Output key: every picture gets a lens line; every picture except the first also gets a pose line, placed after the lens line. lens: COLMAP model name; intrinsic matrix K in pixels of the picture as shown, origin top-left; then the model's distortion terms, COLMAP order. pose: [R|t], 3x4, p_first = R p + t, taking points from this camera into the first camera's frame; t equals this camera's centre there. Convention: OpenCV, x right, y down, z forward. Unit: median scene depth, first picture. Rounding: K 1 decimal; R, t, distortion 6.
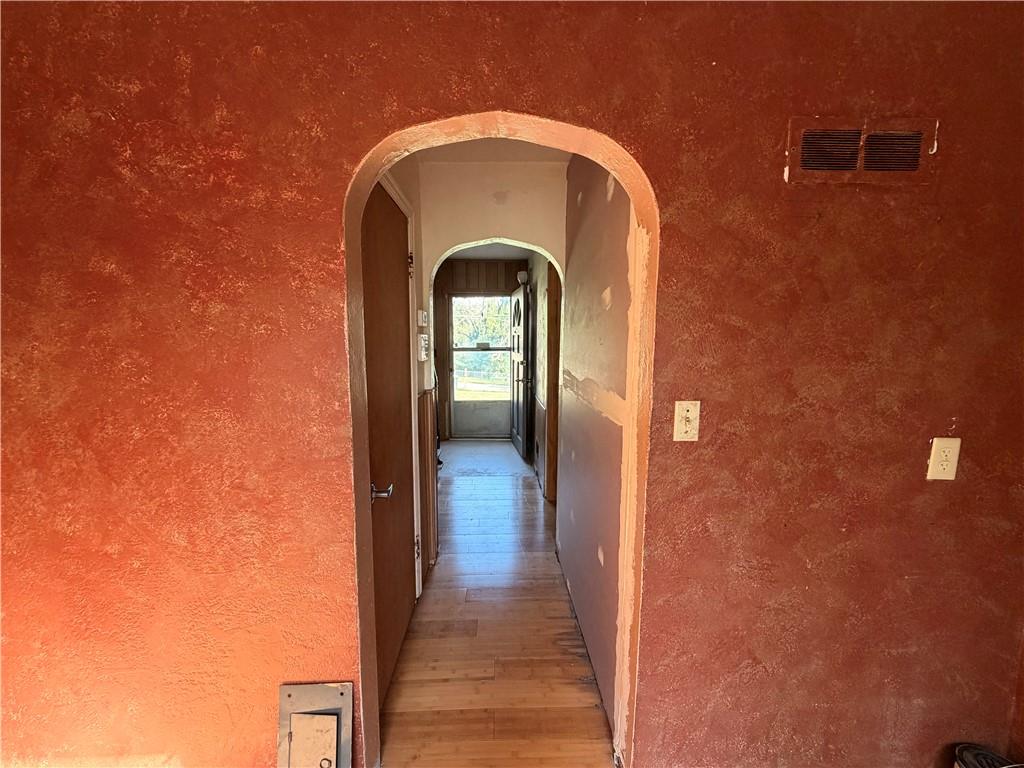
lens RADIAL K [[407.7, 0, 511.6], [0, 407.7, 386.7], [0, 0, 1]] dist [-0.003514, 0.000522]
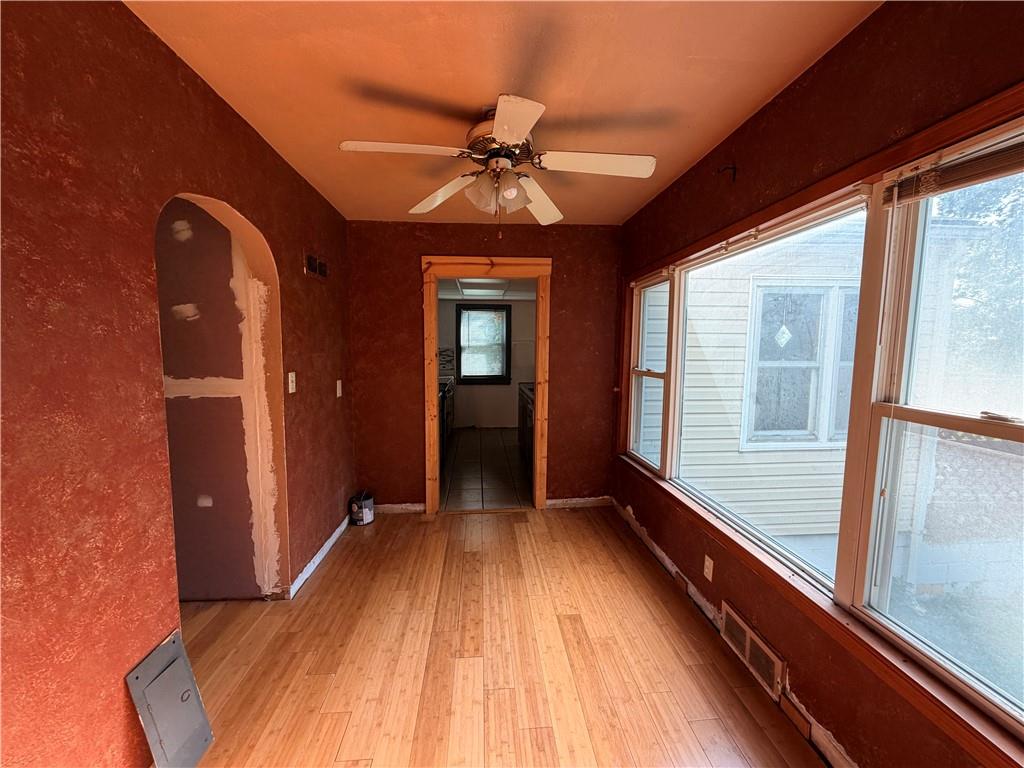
lens RADIAL K [[407.7, 0, 512.7], [0, 407.7, 384.9], [0, 0, 1]] dist [-0.003514, 0.000522]
pose [[-0.043805, -0.097970, 0.994225, -1.700891], [0.109812, 0.988678, 0.102261, 0.010058], [-0.992987, 0.113658, -0.032551, -0.014483]]
